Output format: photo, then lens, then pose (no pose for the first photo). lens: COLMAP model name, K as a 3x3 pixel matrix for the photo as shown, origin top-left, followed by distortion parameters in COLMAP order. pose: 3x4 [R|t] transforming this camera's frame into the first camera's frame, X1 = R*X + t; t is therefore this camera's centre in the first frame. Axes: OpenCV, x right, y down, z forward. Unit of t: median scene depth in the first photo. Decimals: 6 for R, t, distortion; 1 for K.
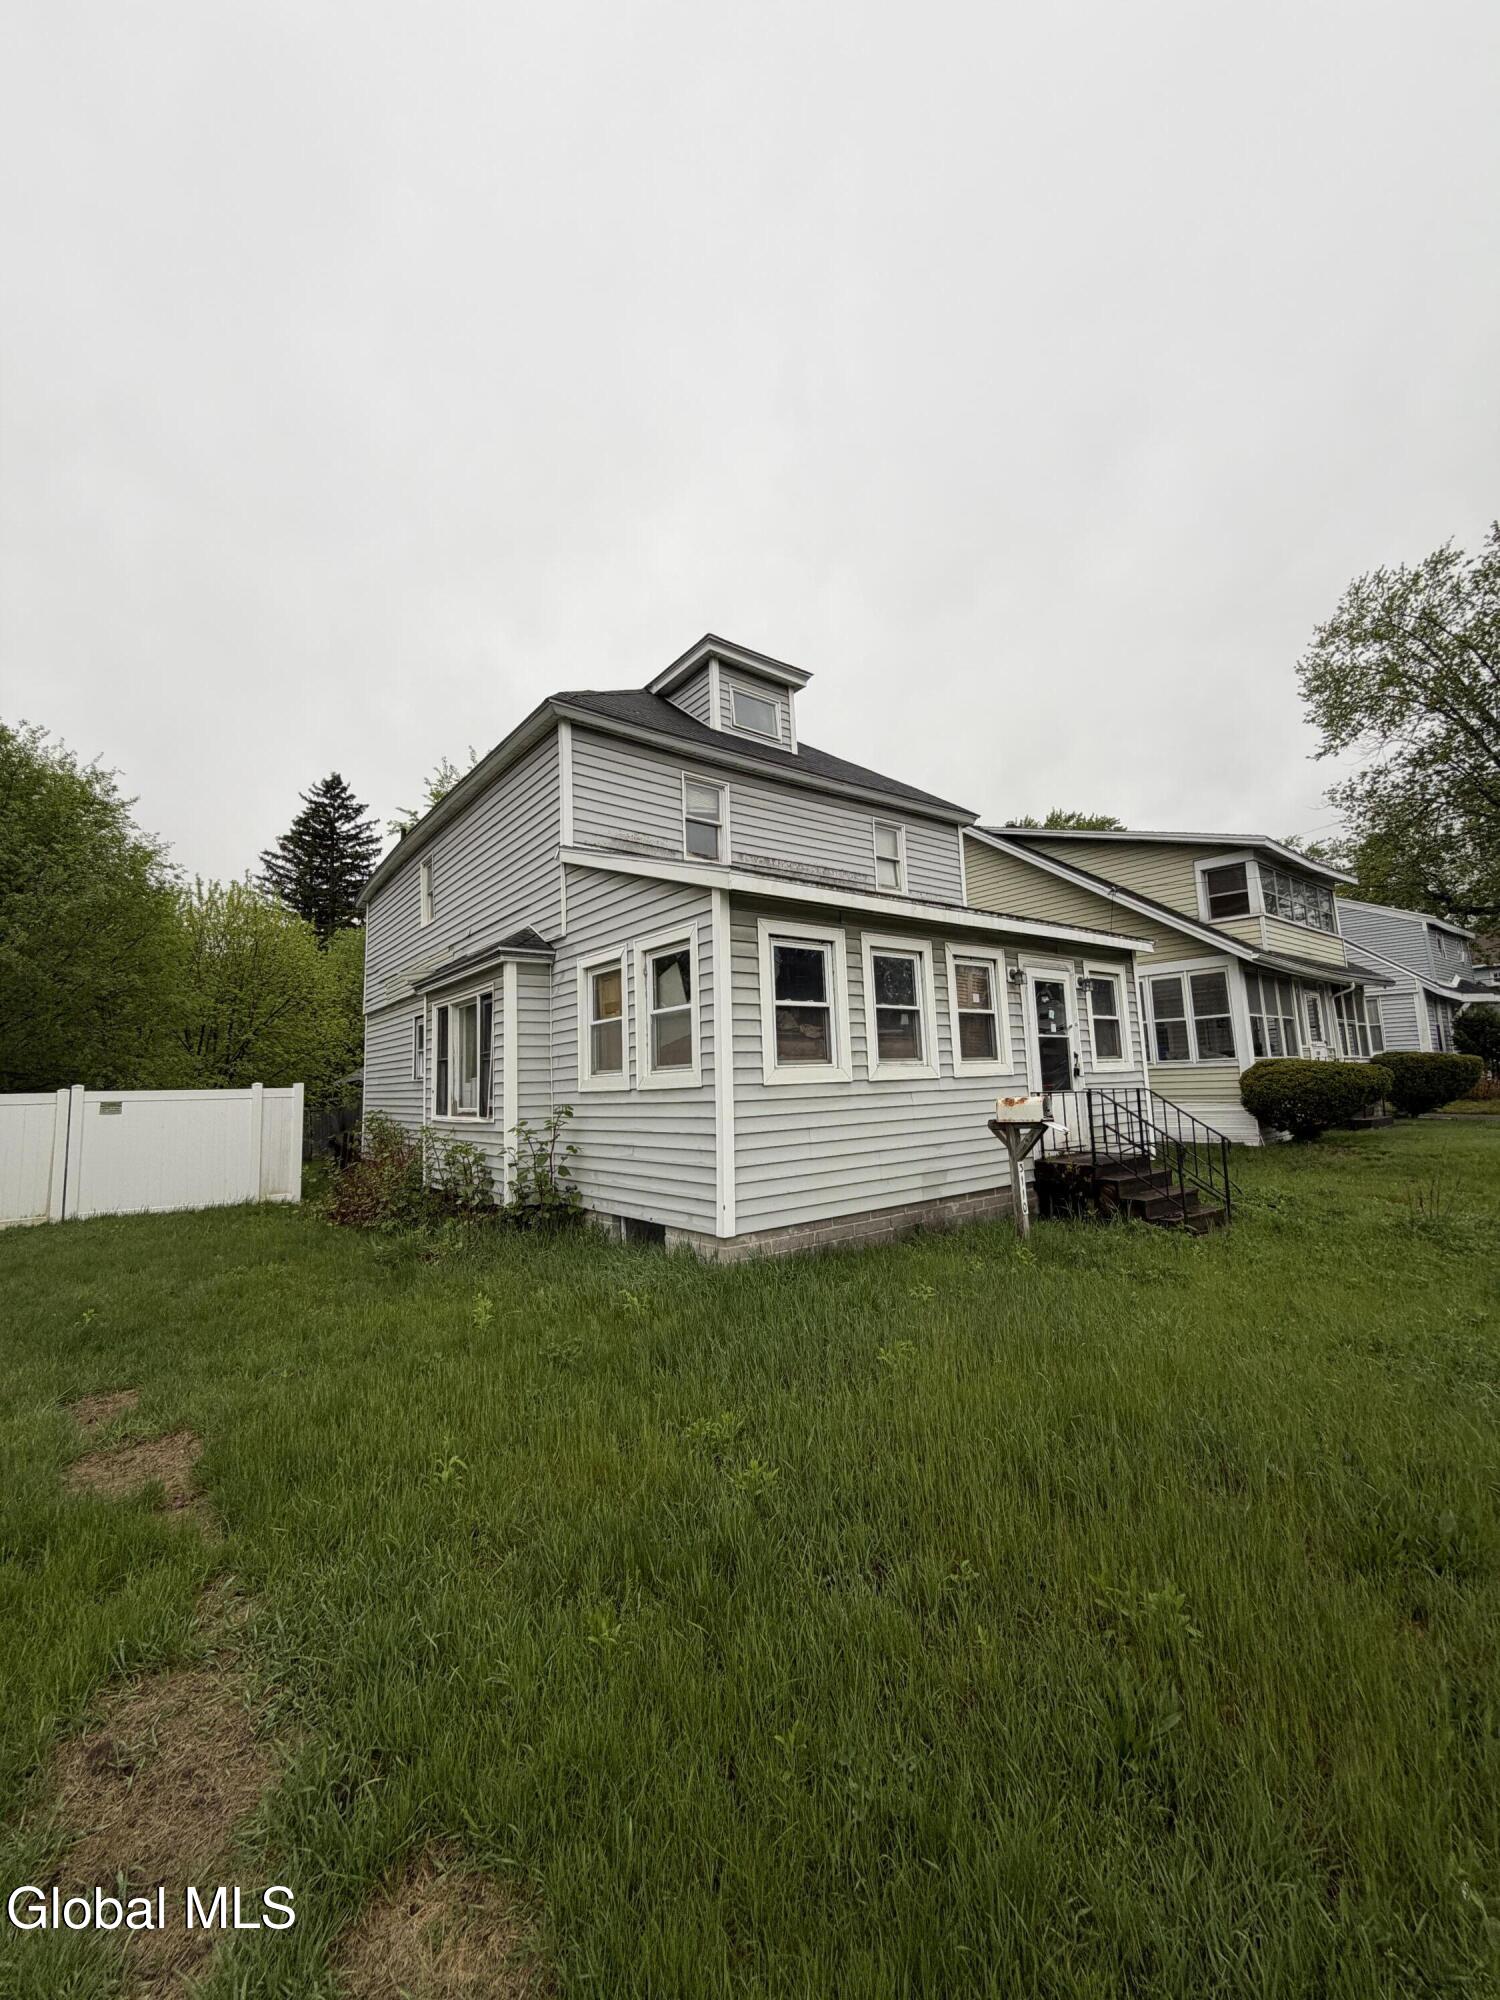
lens RADIAL K [[801.3, 0, 761.6], [0, 801.3, 991.1], [0, 0, 1]] dist [0.003256, 0.000208]
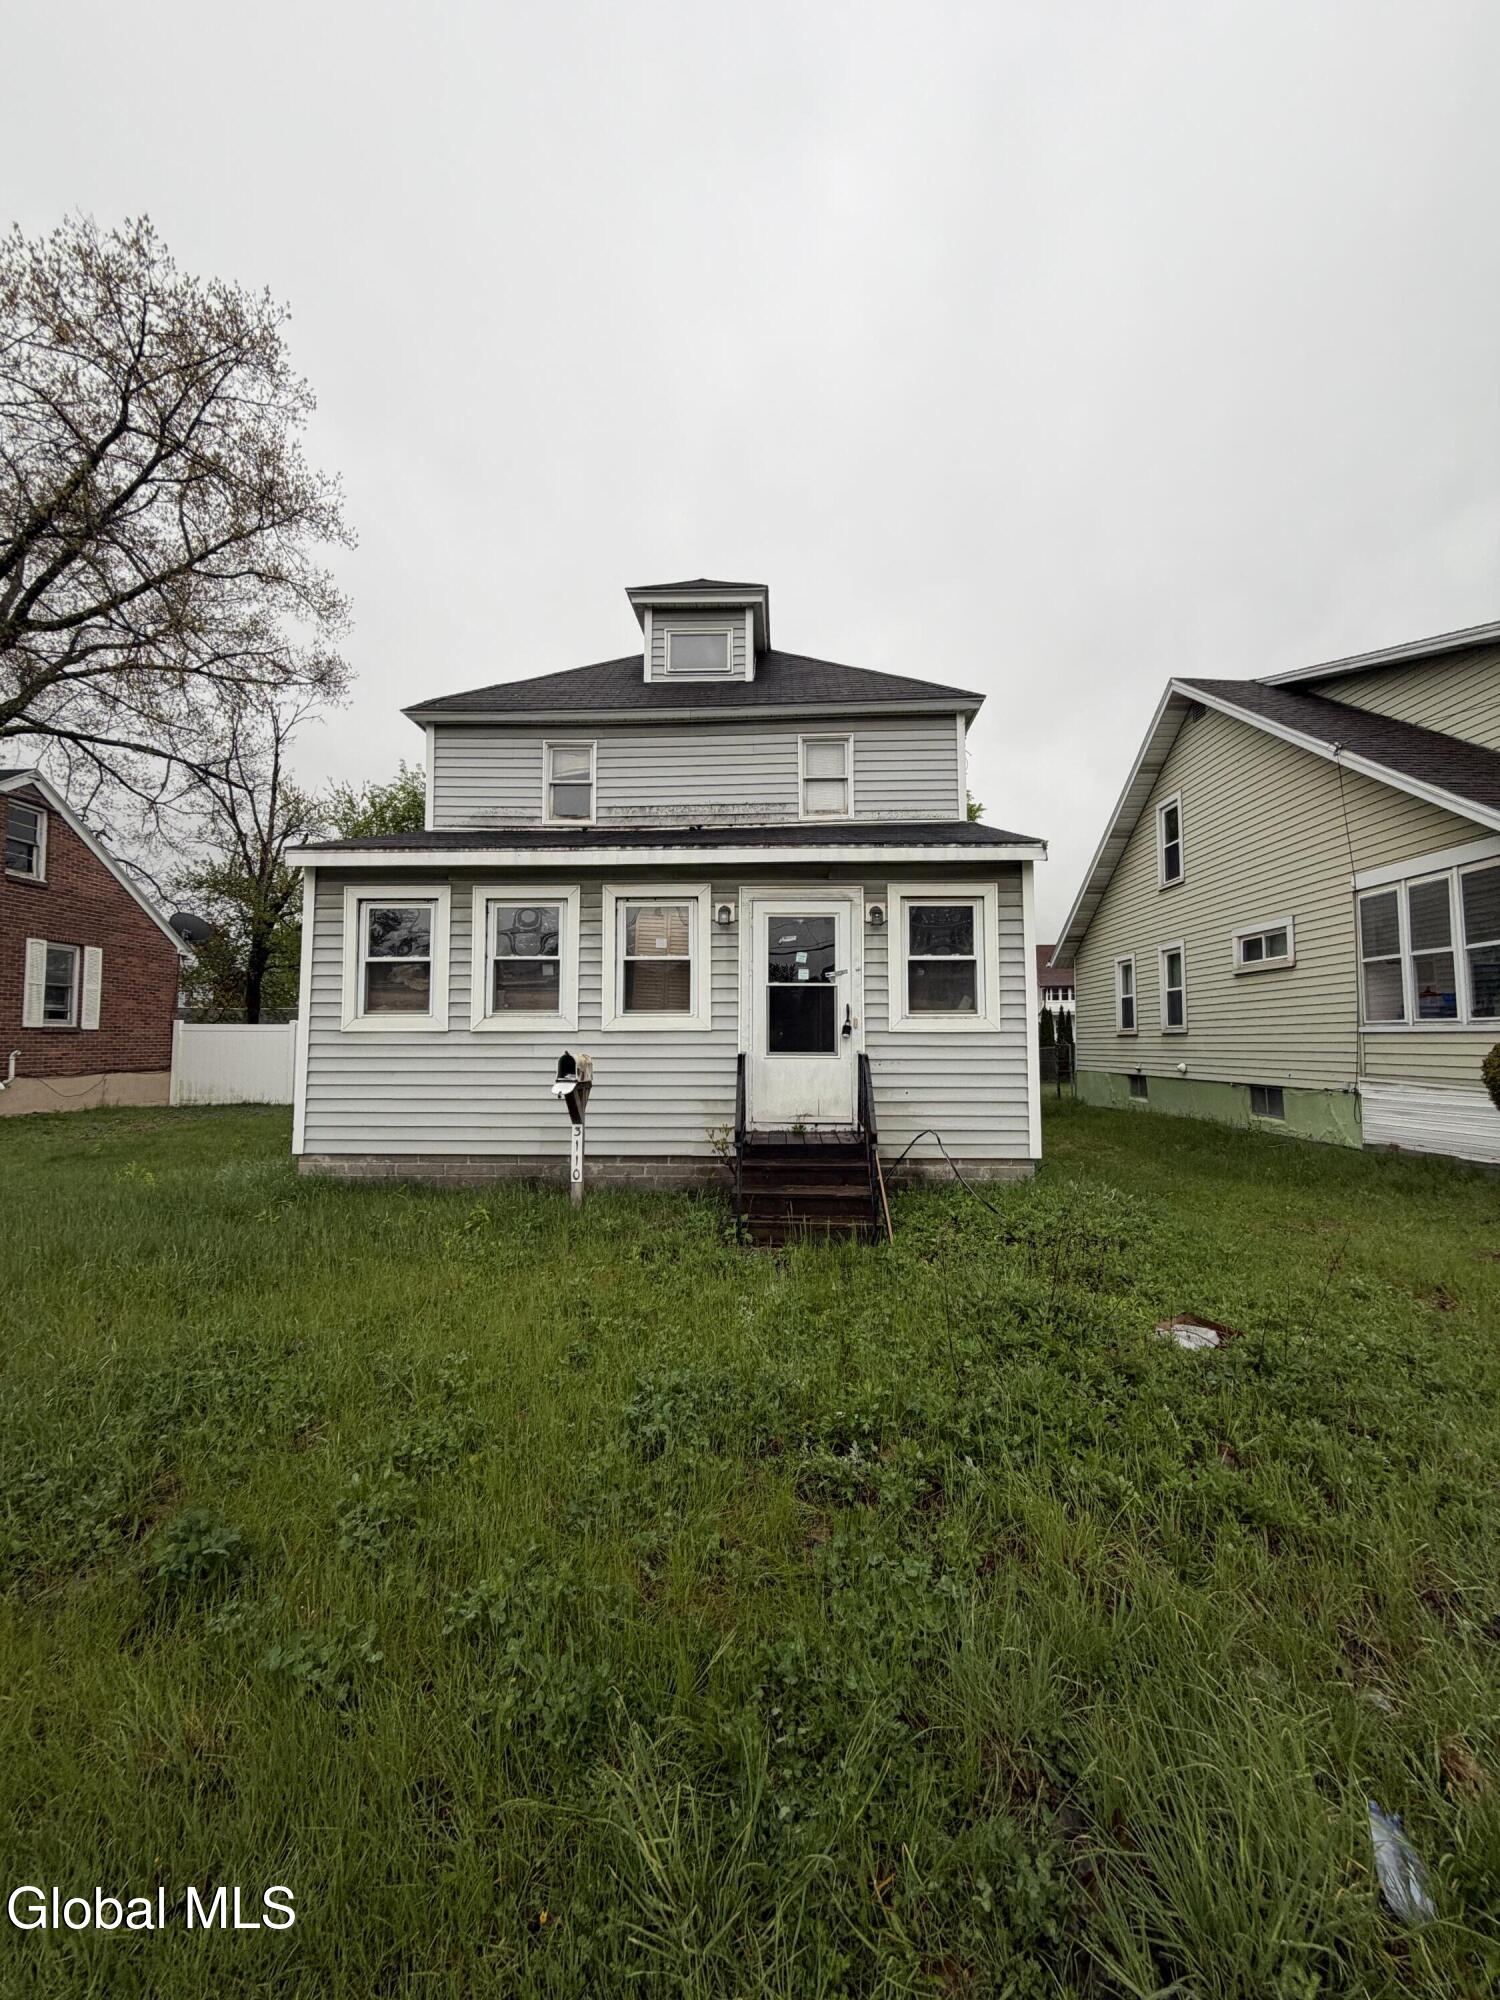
lens RADIAL K [[801.3, 0, 752.0], [0, 801.3, 992.8], [0, 0, 1]] dist [0.003256, 0.000208]
pose [[0.762791, -0.000141, -0.646645, 0.855379], [0.046334, 0.997442, 0.054439, 0.018495], [0.644983, -0.071487, 0.760846, 0.358111]]
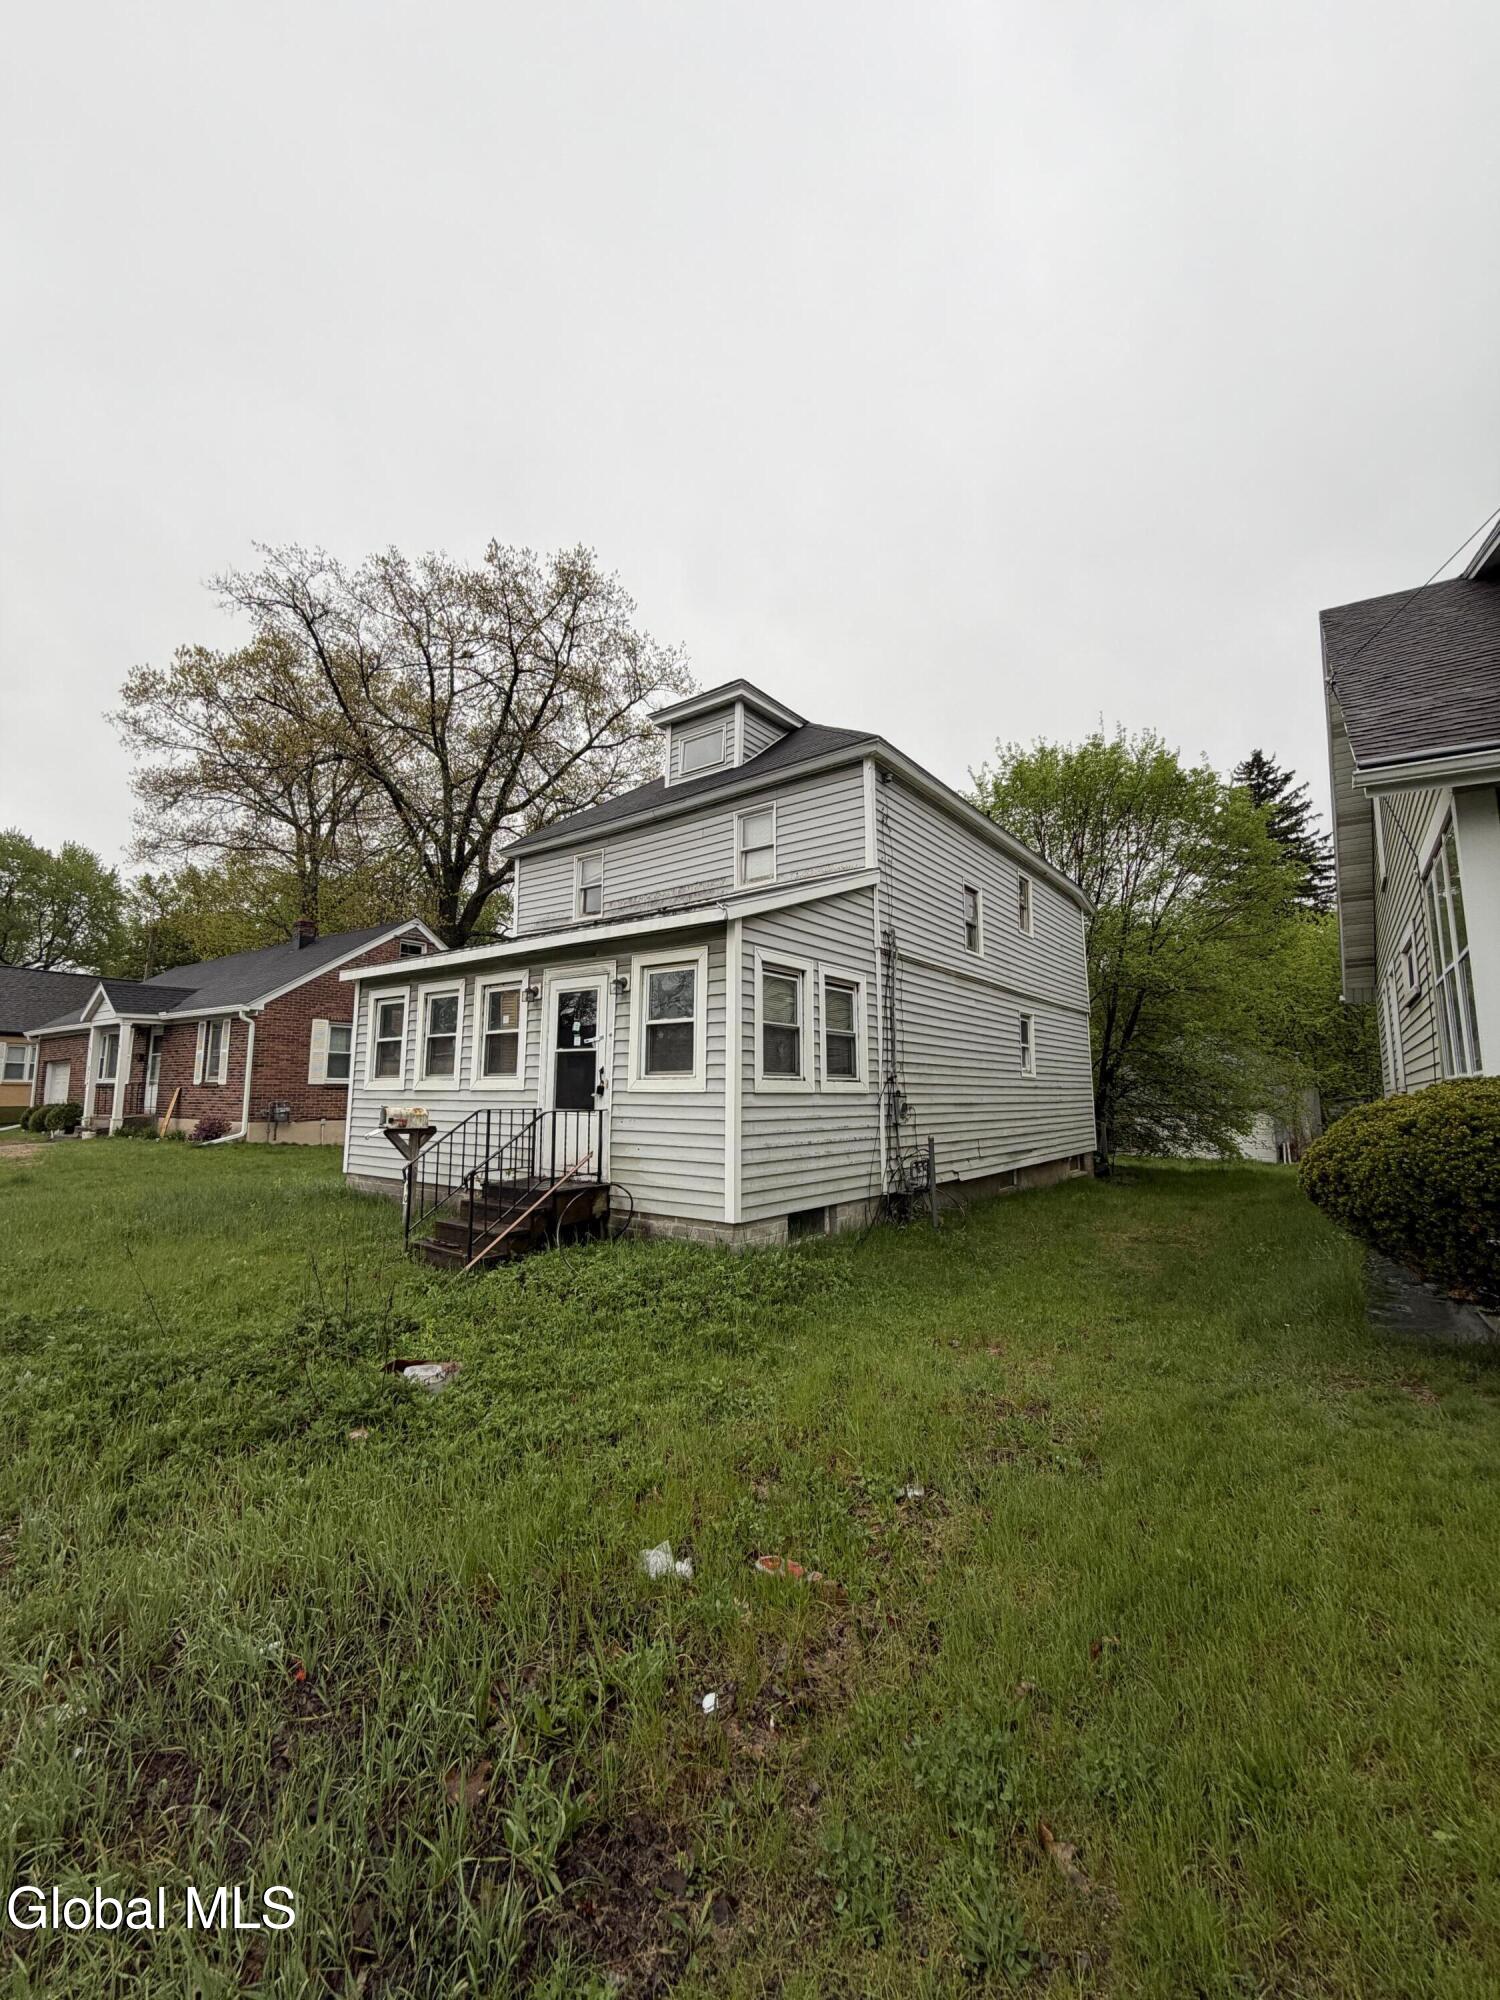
lens RADIAL K [[801.3, 0, 757.4], [0, 801.3, 996.2], [0, 0, 1]] dist [0.003256, 0.000208]
pose [[0.257885, -0.076210, -0.963165, 1.327740], [0.097311, 0.993864, -0.052584, 0.064164], [0.961263, -0.080166, 0.263719, 0.972046]]
